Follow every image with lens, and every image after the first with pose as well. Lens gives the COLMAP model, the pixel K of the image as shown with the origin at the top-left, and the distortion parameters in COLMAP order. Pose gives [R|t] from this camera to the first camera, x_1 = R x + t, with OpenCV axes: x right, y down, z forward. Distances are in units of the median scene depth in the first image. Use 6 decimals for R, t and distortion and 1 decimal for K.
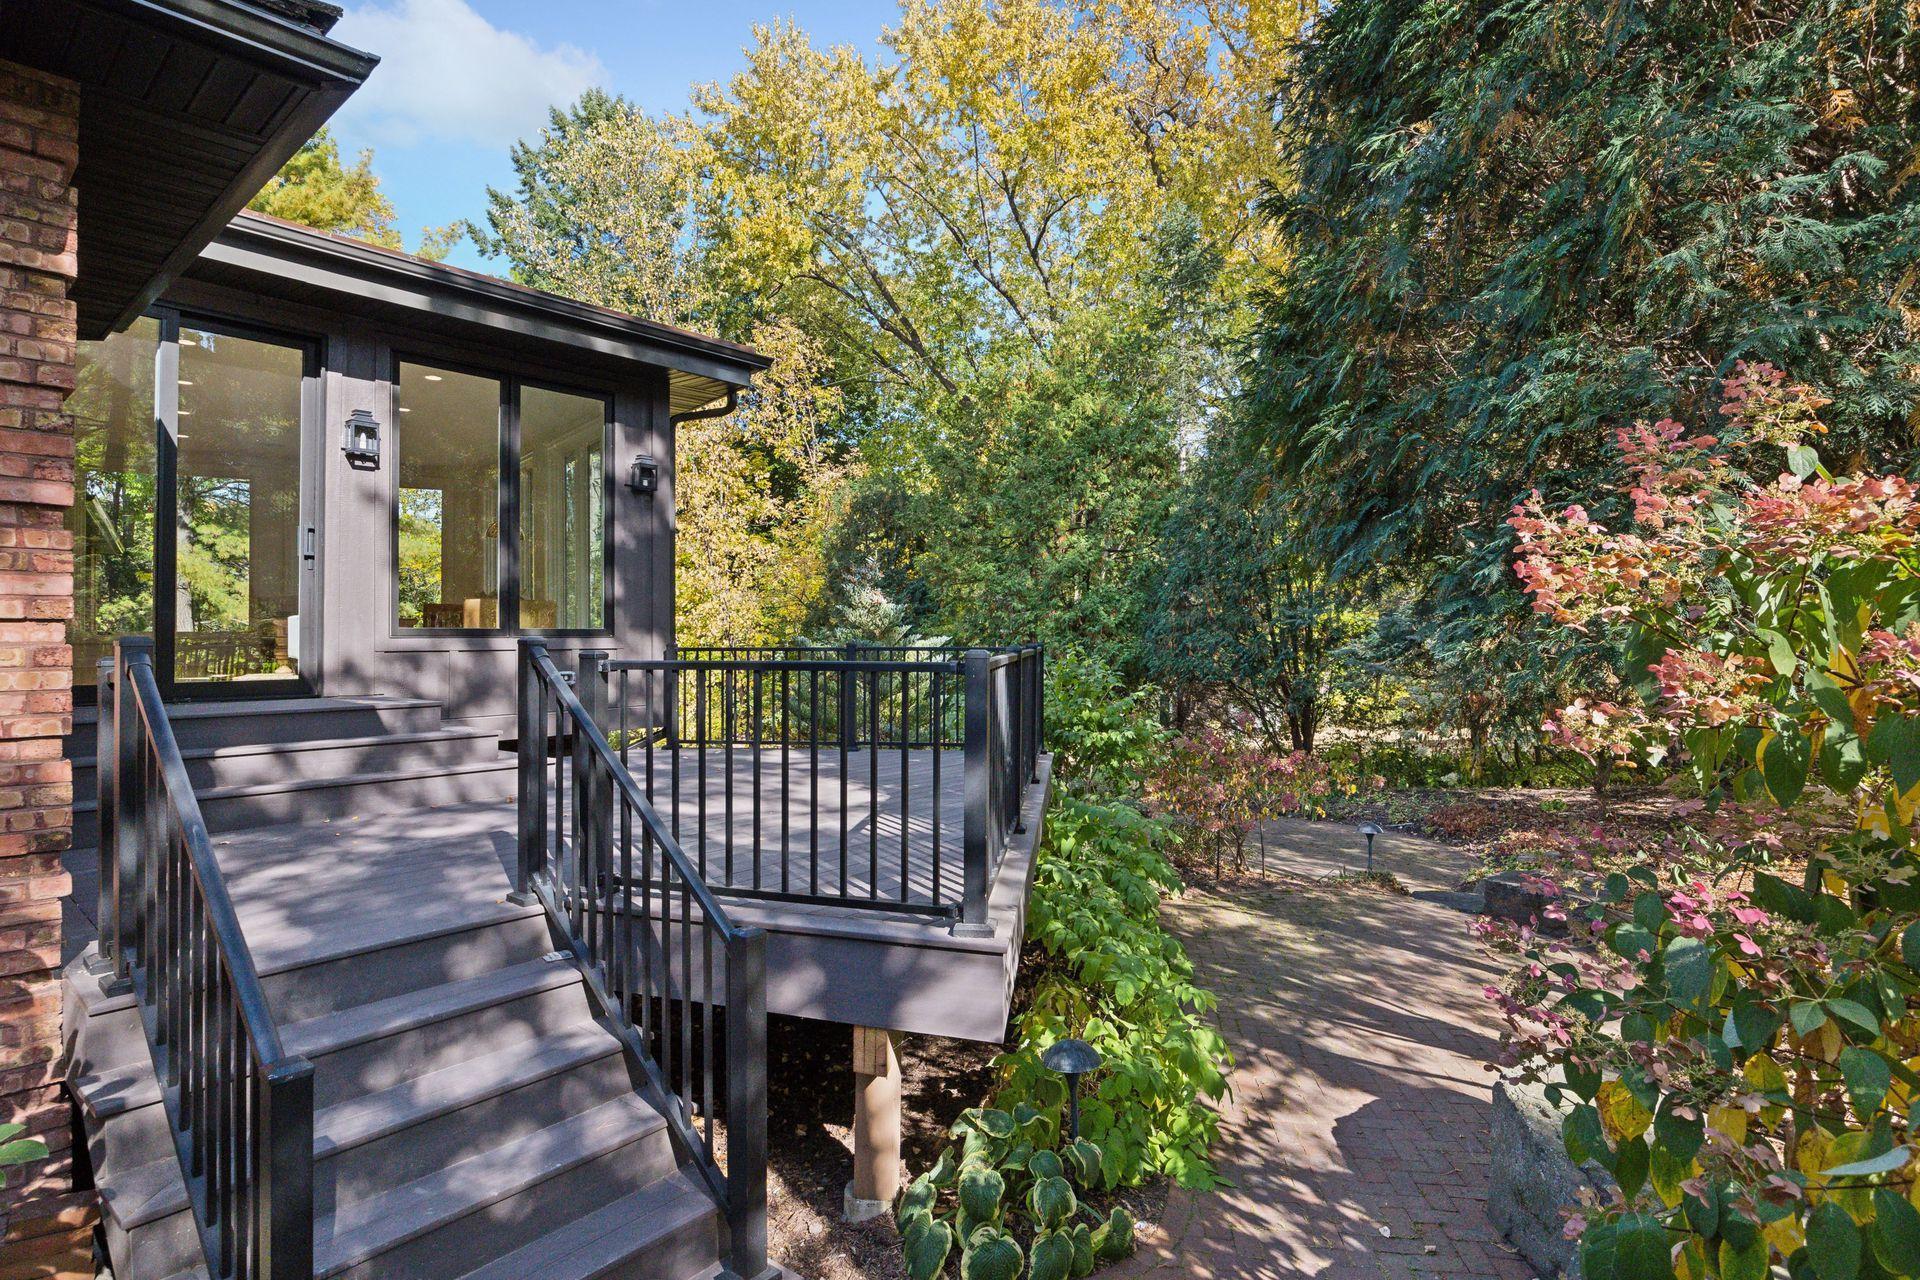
lens RADIAL K [[1085.9, 0, 960.0], [0, 1085.9, 640.0], [0, 0, 1]] dist [0.004563, 0.001552]
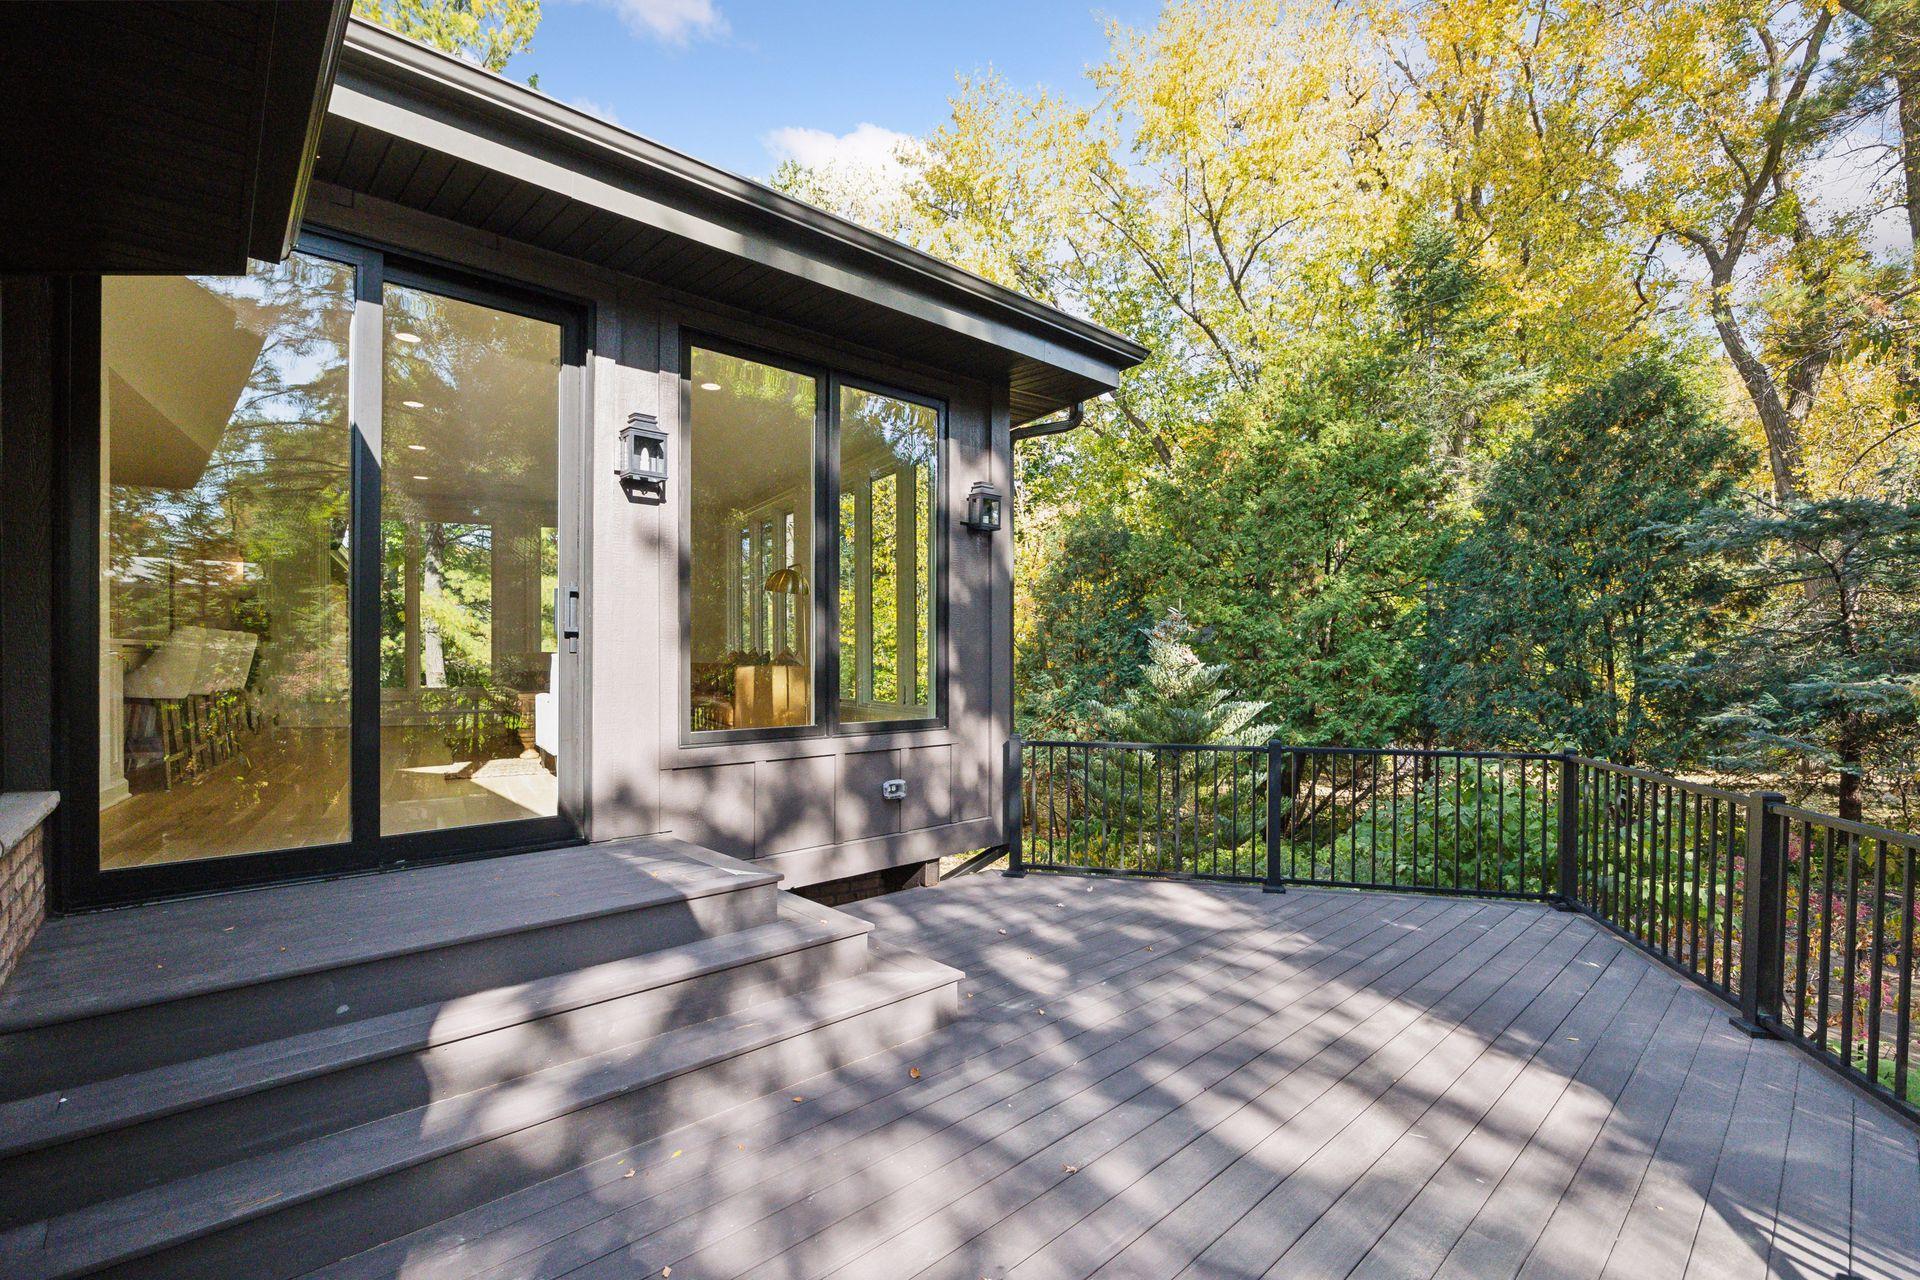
lens RADIAL K [[931.0, 0, 957.6], [0, 931.0, 679.0], [0, 0, 1]] dist [-0.000179, 0.000111]
pose [[0.993256, 0.006167, -0.115775, -0.268126], [-0.003738, 0.999769, 0.021186, -0.055875], [0.115878, -0.020610, 0.993050, 0.415103]]
